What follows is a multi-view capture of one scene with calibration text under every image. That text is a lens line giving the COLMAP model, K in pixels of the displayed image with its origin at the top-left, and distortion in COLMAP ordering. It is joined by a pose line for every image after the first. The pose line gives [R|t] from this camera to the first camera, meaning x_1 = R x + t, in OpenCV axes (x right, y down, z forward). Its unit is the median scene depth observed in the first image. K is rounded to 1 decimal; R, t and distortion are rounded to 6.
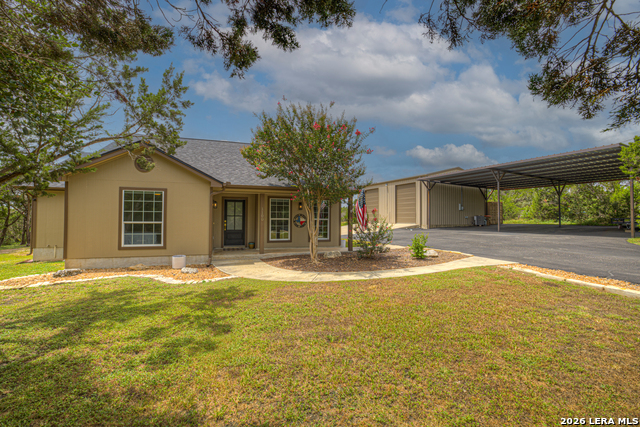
lens RADIAL K [[277.5, 0, 320.7], [0, 277.5, 210.3], [0, 0, 1]] dist [-0.021885, 0.005024]
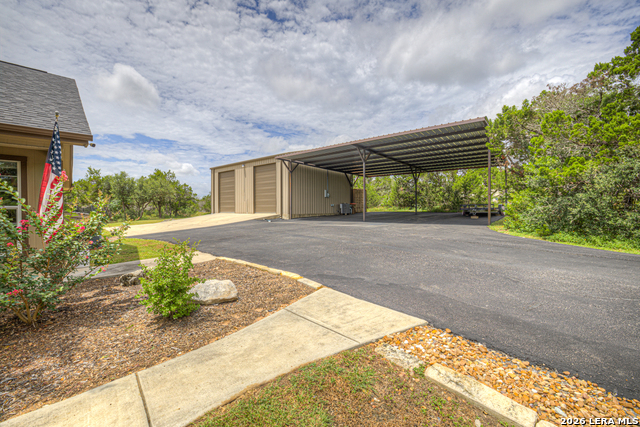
lens RADIAL K [[277.5, 0, 317.6], [0, 277.5, 214.0], [0, 0, 1]] dist [-0.021885, 0.005024]
pose [[0.914255, -0.019971, 0.404647, 0.170711], [0.000286, 0.998816, 0.048648, 0.014003], [-0.405140, -0.044361, 0.913178, 0.278665]]
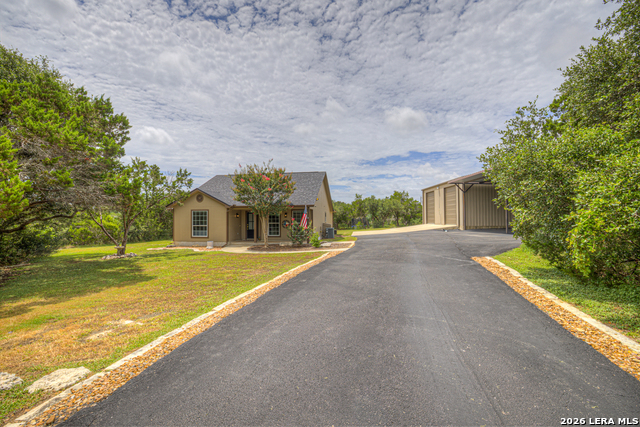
lens RADIAL K [[277.5, 0, 316.3], [0, 277.5, 211.2], [0, 0, 1]] dist [-0.021885, 0.005024]
pose [[0.880926, -0.025080, -0.472588, 0.513709], [0.025129, 0.999665, -0.006211, -0.014036], [0.472586, -0.006404, 0.881261, -0.208595]]
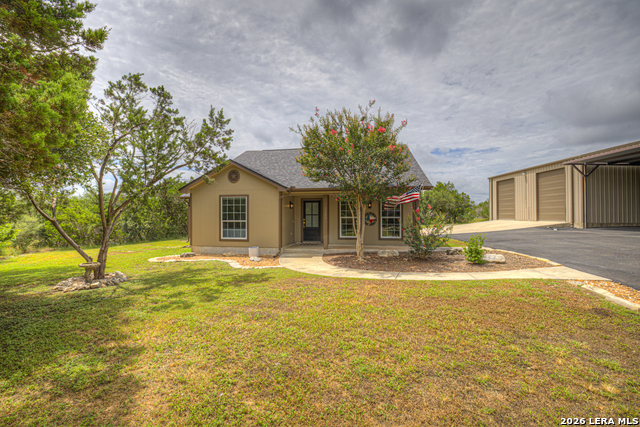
lens RADIAL K [[277.5, 0, 315.7], [0, 277.5, 212.0], [0, 0, 1]] dist [-0.021885, 0.005024]
pose [[0.872676, -0.014366, -0.488089, 0.152595], [0.022351, 0.999695, 0.010539, -0.001835], [0.487788, -0.020106, 0.872730, 0.009860]]
